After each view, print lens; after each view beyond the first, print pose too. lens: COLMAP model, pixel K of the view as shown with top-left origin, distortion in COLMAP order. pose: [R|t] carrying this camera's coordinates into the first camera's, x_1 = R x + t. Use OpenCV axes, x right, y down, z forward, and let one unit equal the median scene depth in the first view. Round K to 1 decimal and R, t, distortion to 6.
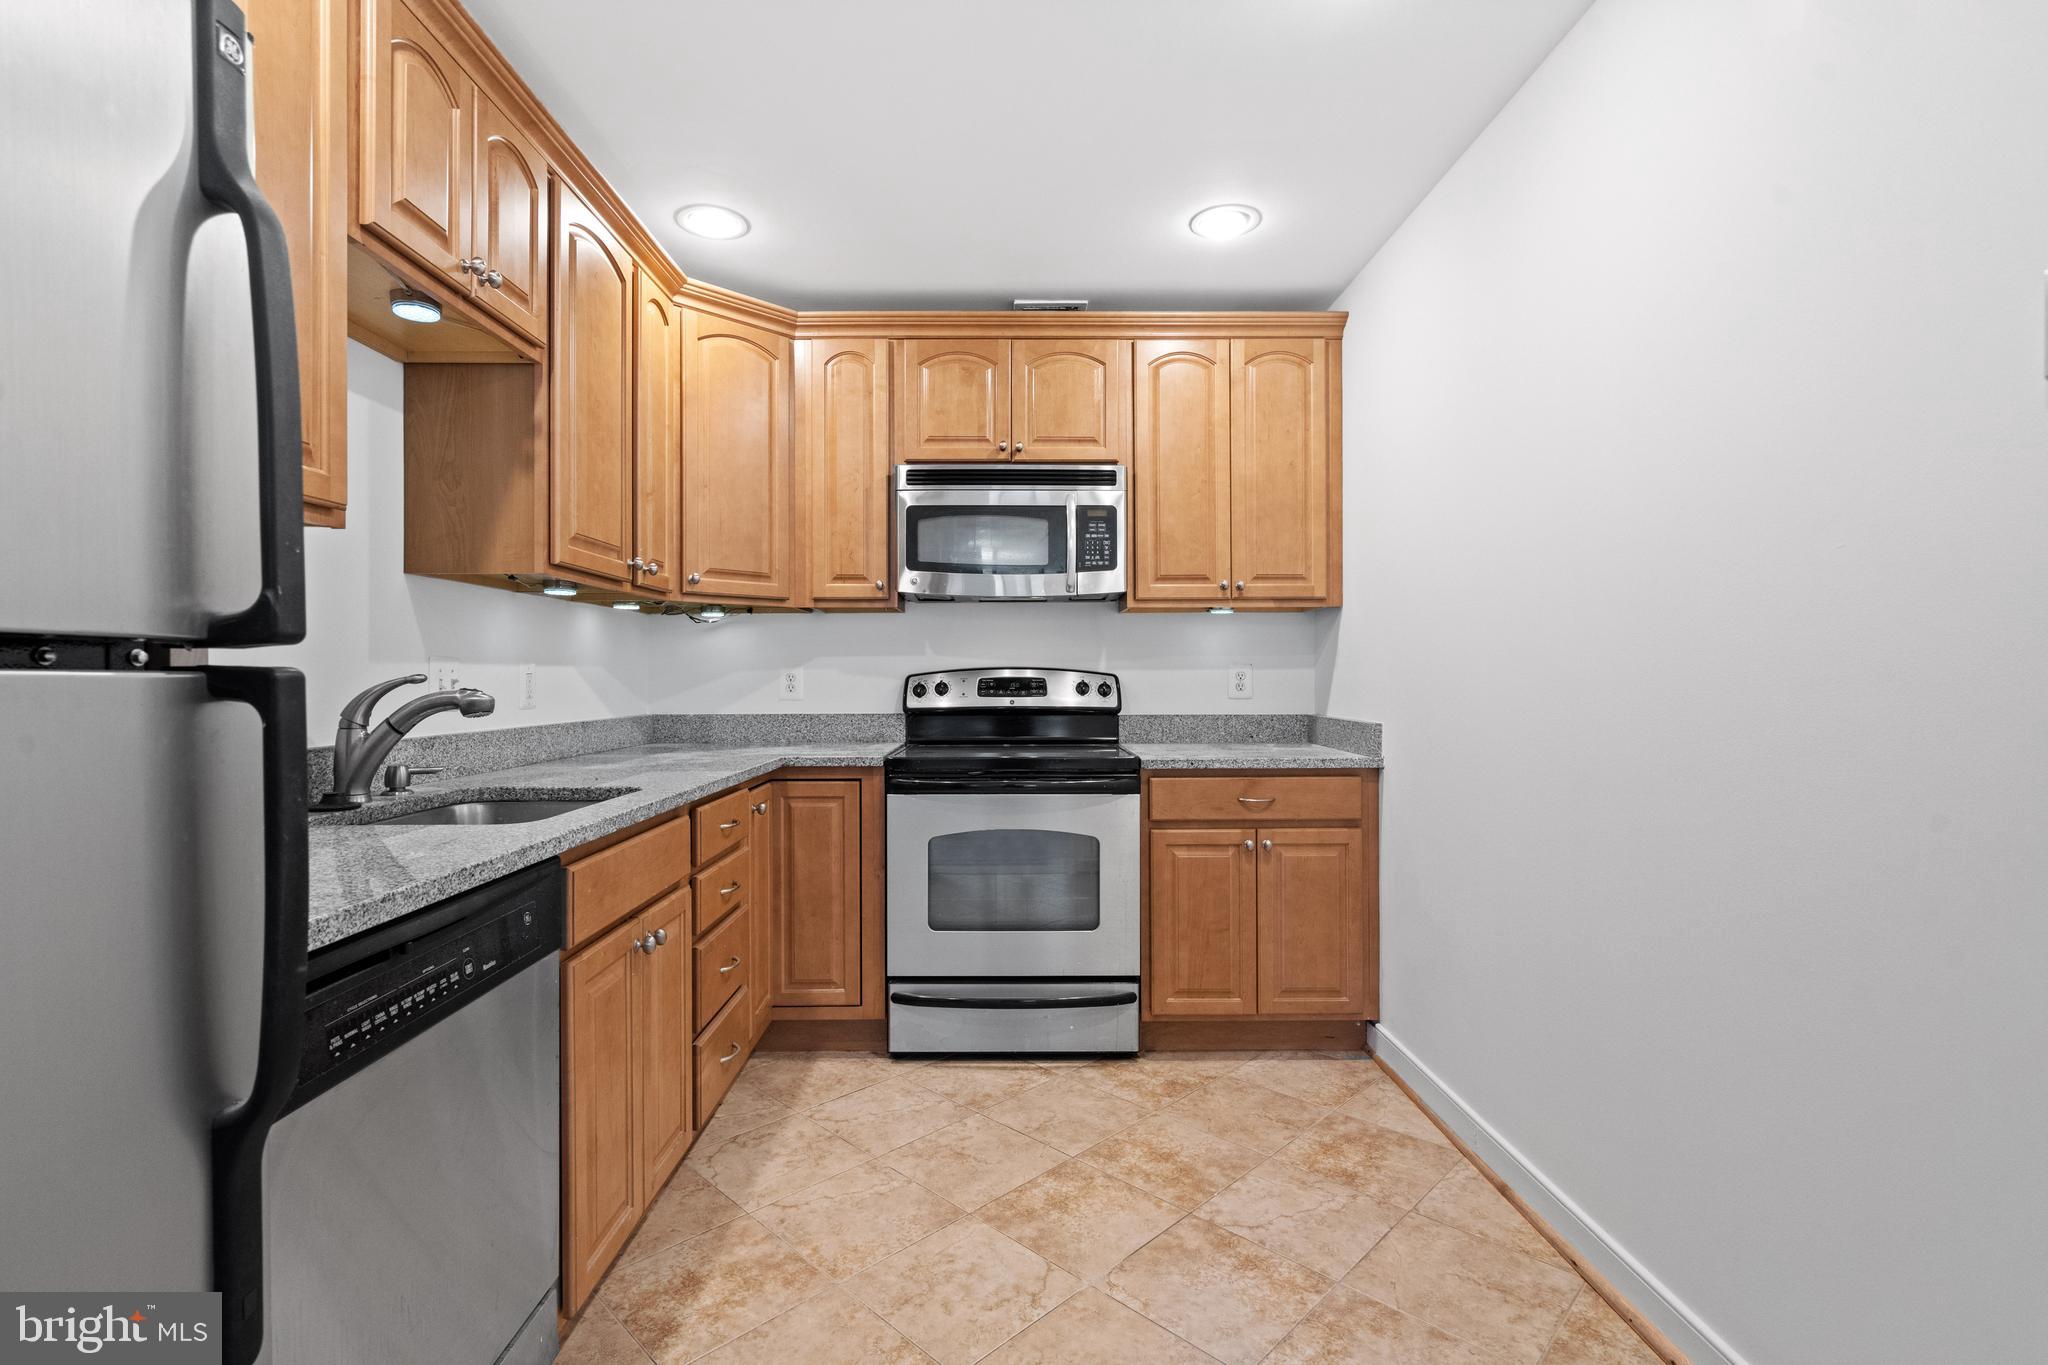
lens RADIAL K [[932.7, 0, 1012.3], [0, 932.7, 681.2], [0, 0, 1]] dist [-0.001965, 0.000302]
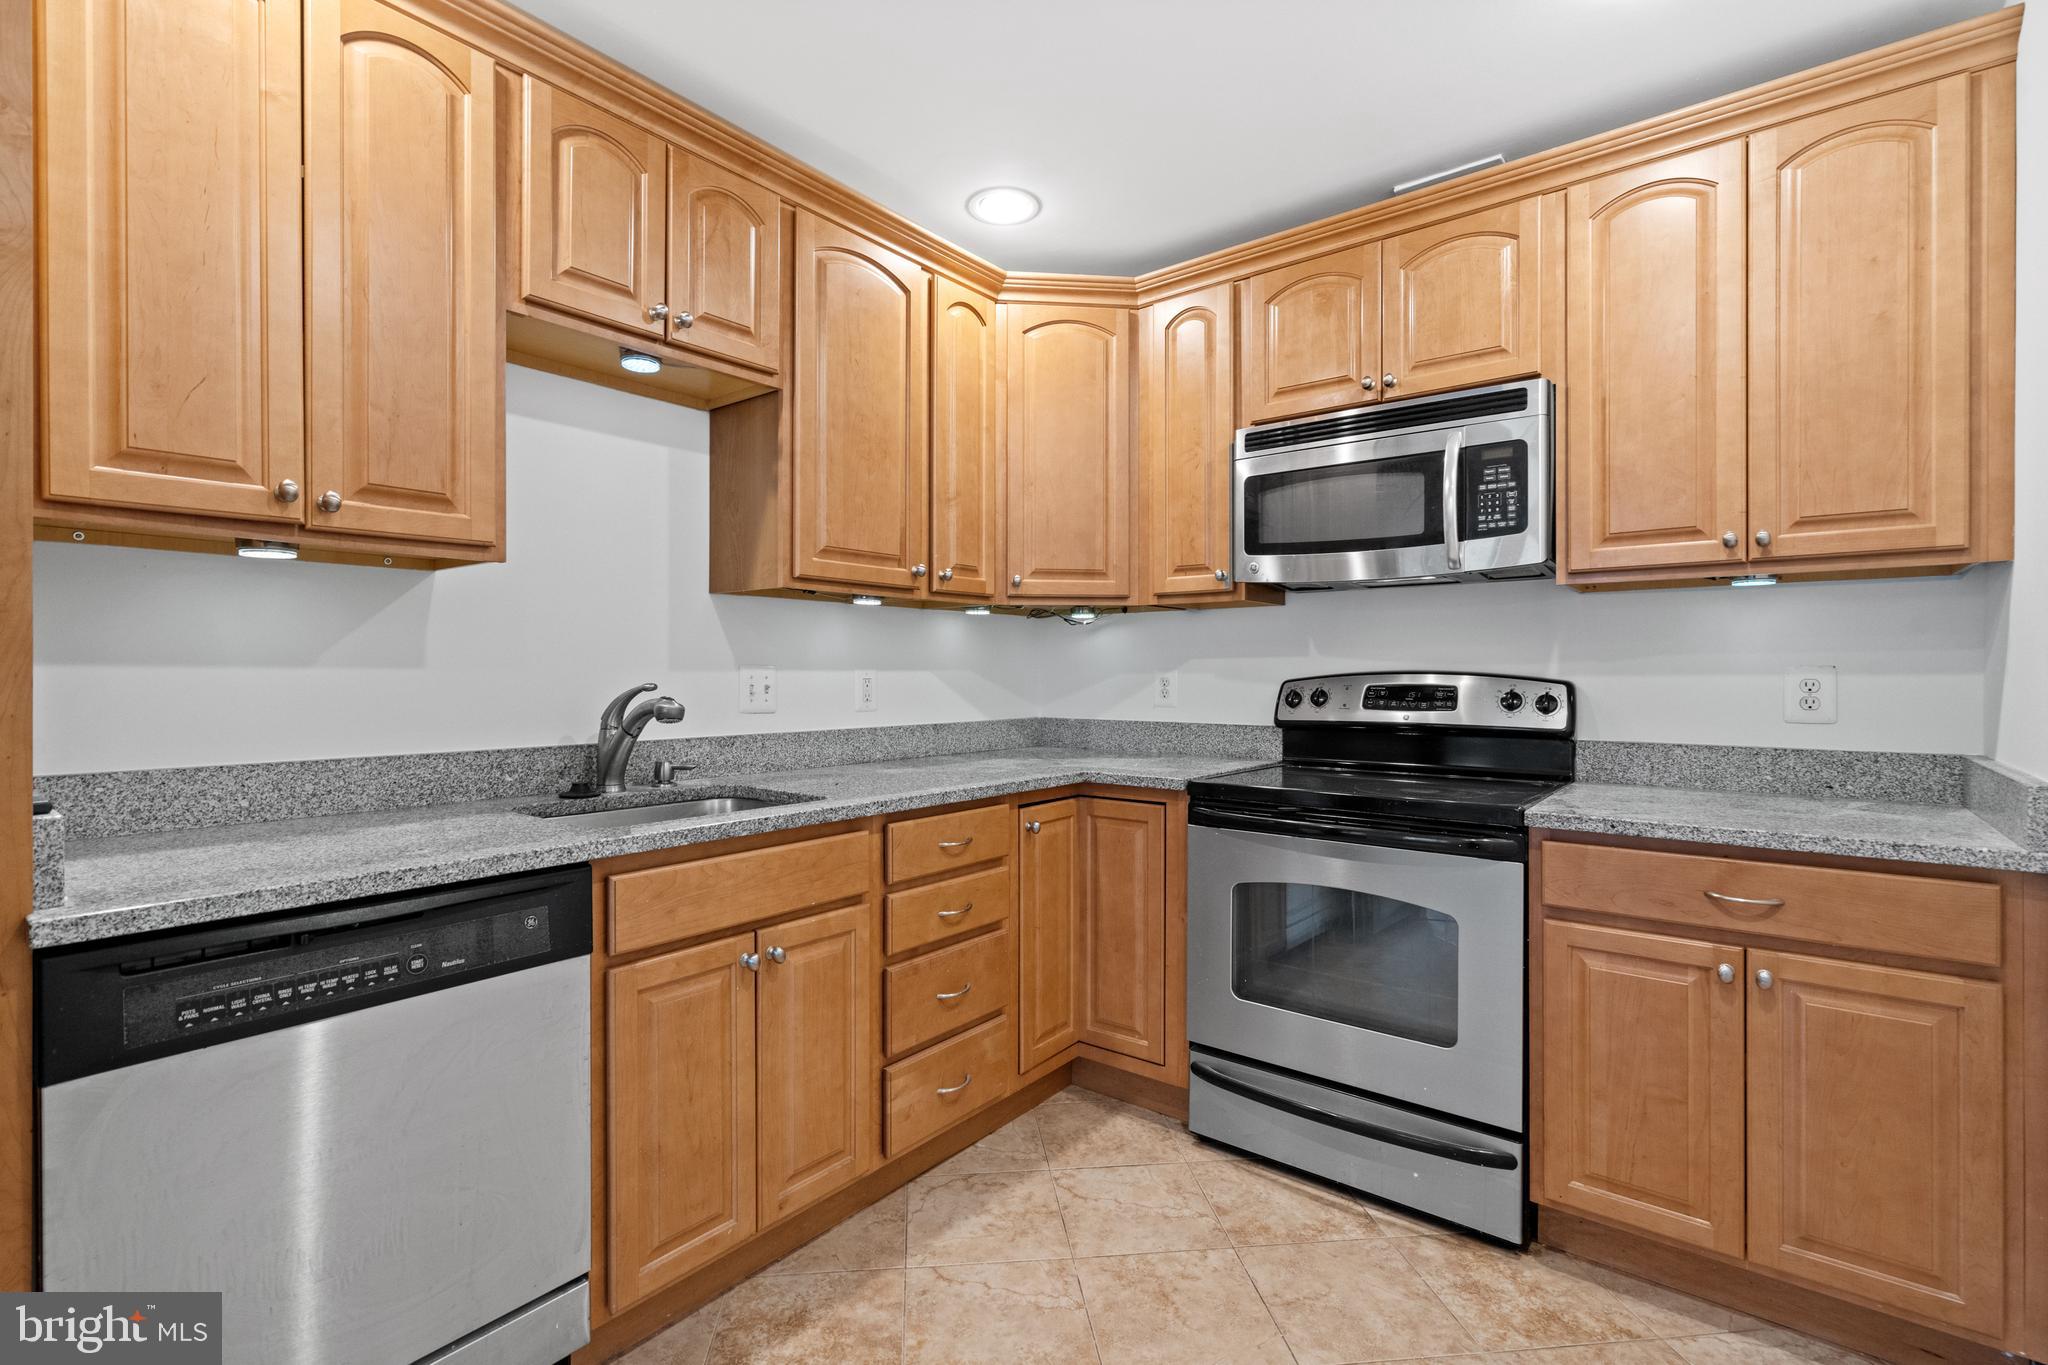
lens RADIAL K [[923.9, 0, 1022.4], [0, 923.9, 679.4], [0, 0, 1]] dist [0.000163, 0.000105]
pose [[0.782005, 0.007103, -0.623232, 0.265320], [-0.005041, 0.999974, 0.005071, -0.012749], [0.623252, -0.000824, 0.782021, 0.252579]]
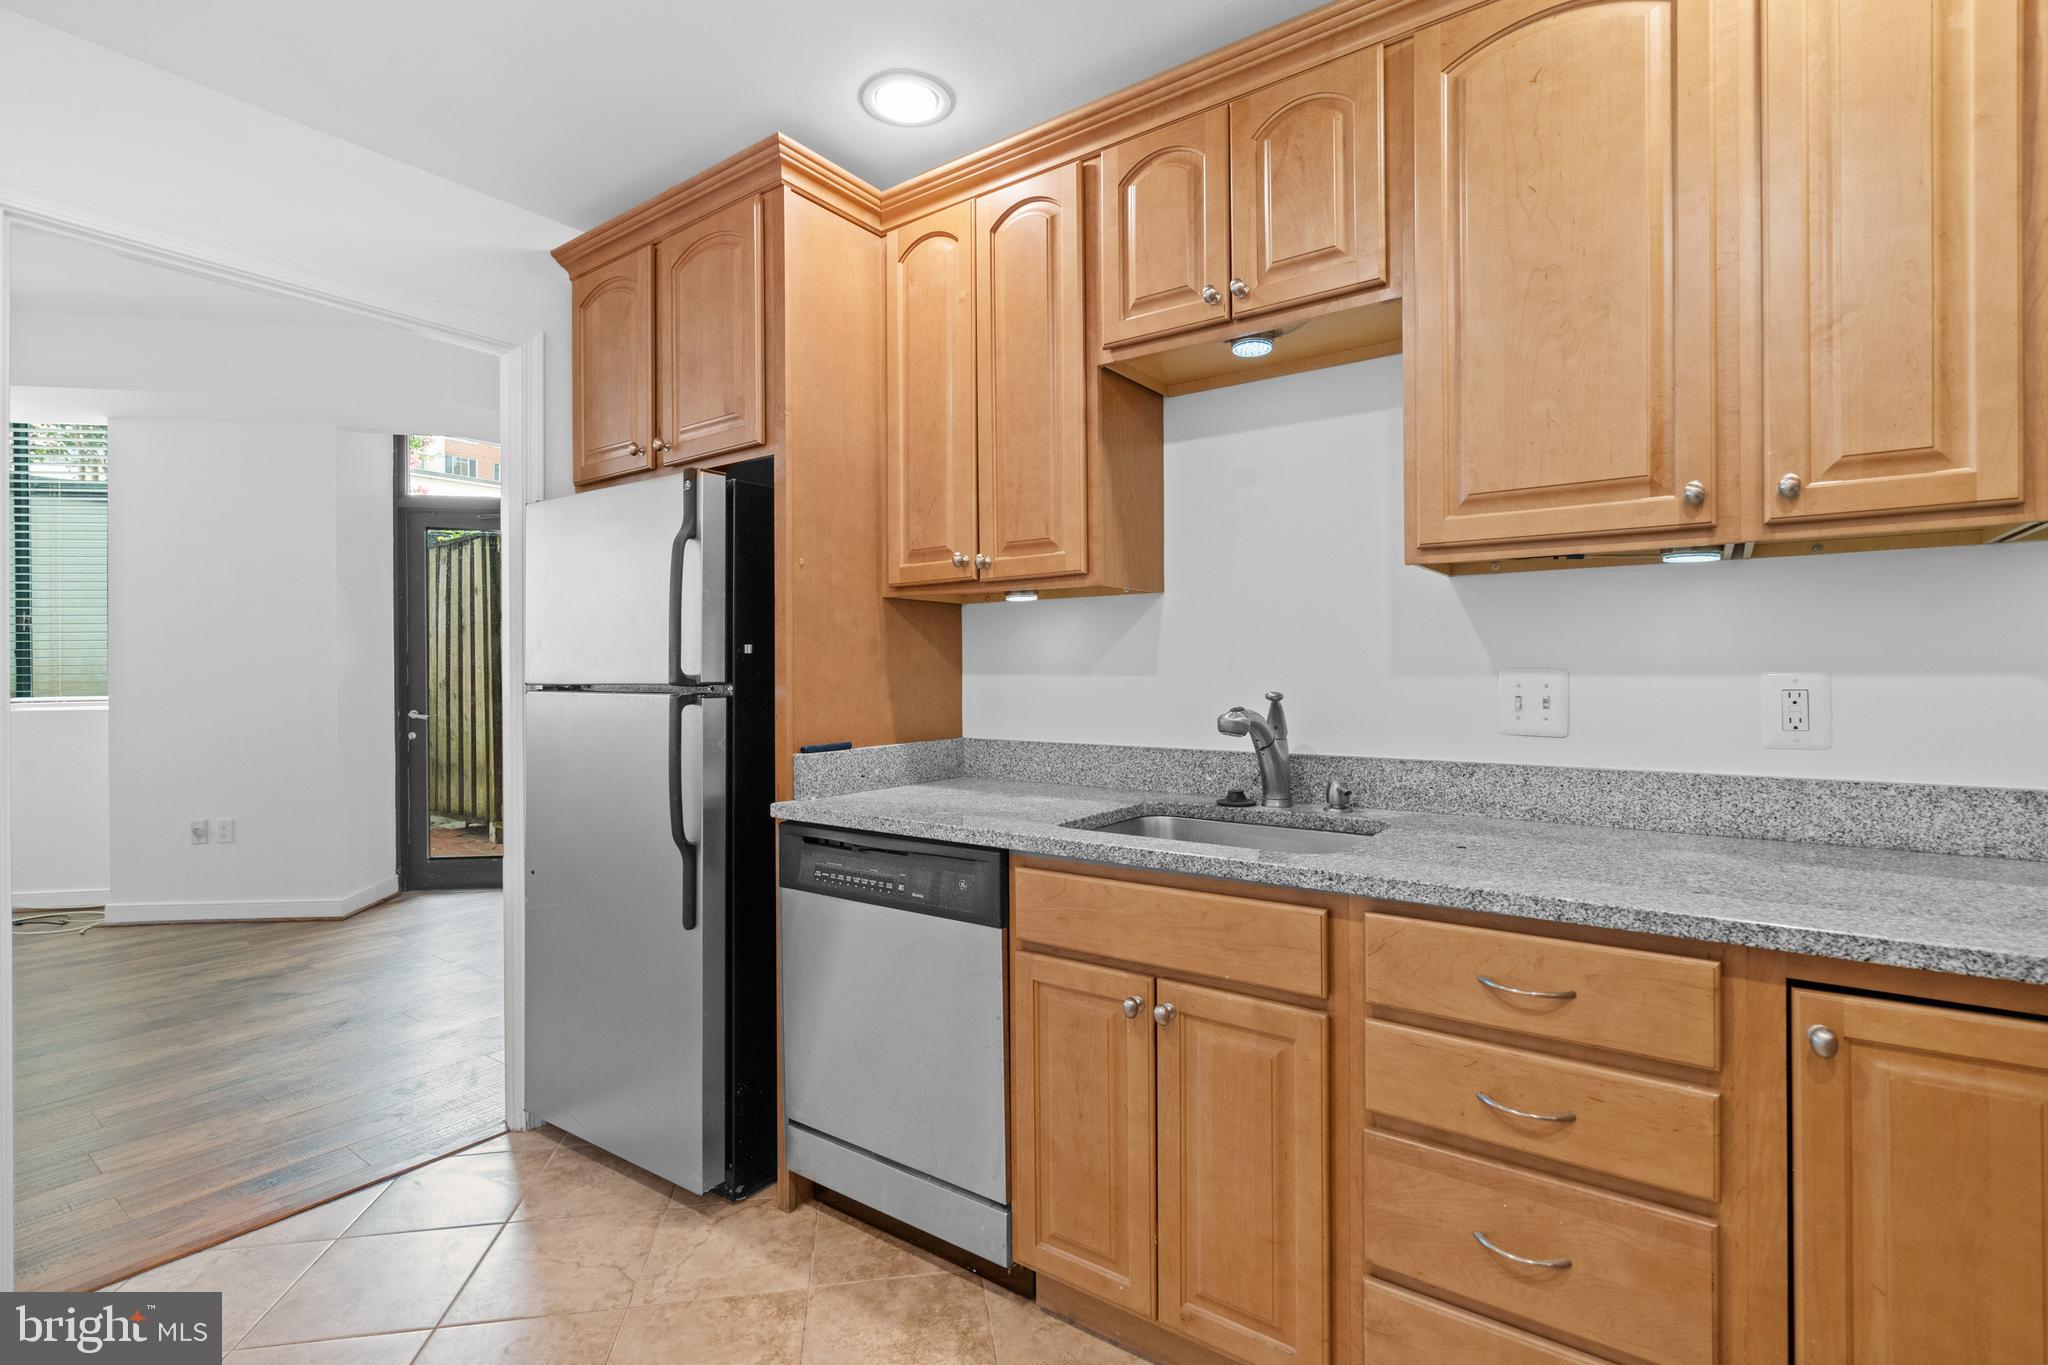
lens RADIAL K [[942.6, 0, 1024.7], [0, 942.6, 674.3], [0, 0, 1]] dist [-0.004010, -0.000240]
pose [[-0.586165, 0.011041, -0.810117, 0.233690], [0.005728, 0.999939, 0.009483, -0.024201], [0.810172, 0.000919, -0.586192, 0.874866]]
